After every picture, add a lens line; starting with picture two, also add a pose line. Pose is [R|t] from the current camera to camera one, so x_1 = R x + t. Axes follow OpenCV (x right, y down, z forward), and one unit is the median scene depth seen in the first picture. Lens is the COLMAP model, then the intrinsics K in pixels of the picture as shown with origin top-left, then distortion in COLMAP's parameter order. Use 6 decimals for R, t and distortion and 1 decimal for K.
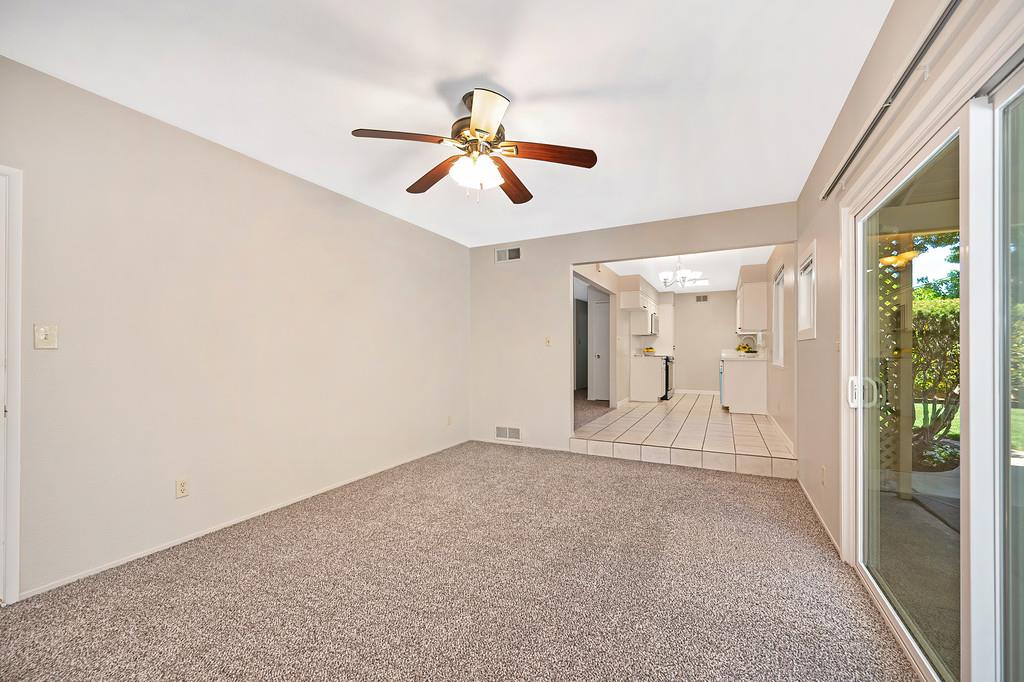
lens RADIAL K [[398.5, 0, 512.0], [0, 398.5, 341.0], [0, 0, 1]] dist [-0.000080, -0.000020]
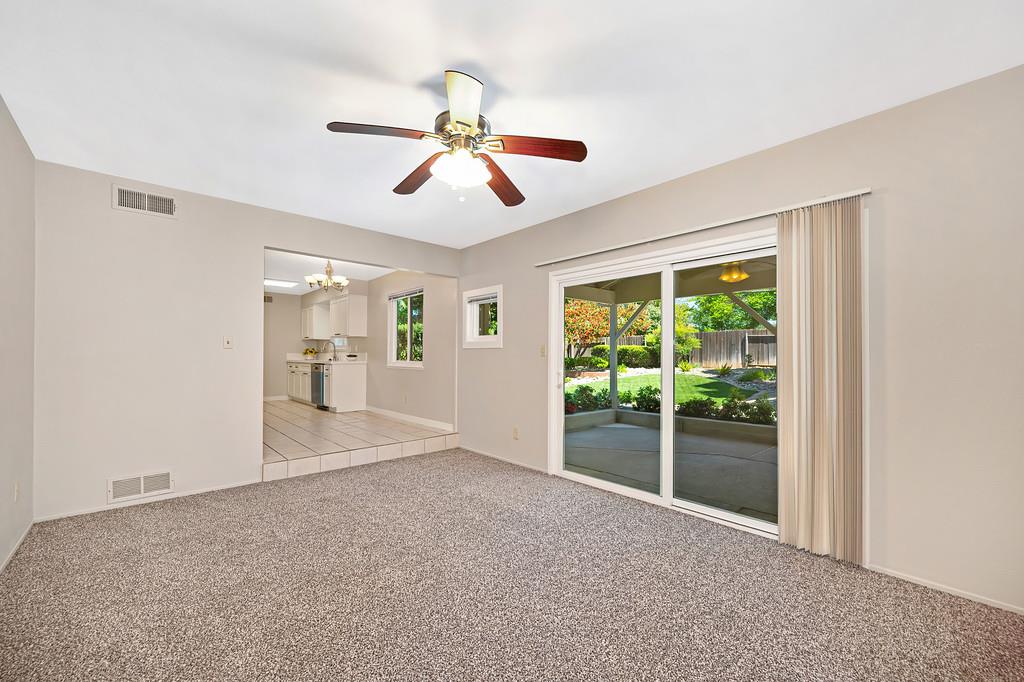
lens RADIAL K [[412.5, 0, 514.5], [0, 412.5, 347.1], [0, 0, 1]] dist [-0.000865, -0.000080]
pose [[0.357798, 0.016373, 0.933656, -0.470816], [-0.020332, 0.999746, -0.009741, 0.006826], [-0.933578, -0.015498, 0.358040, 0.252852]]
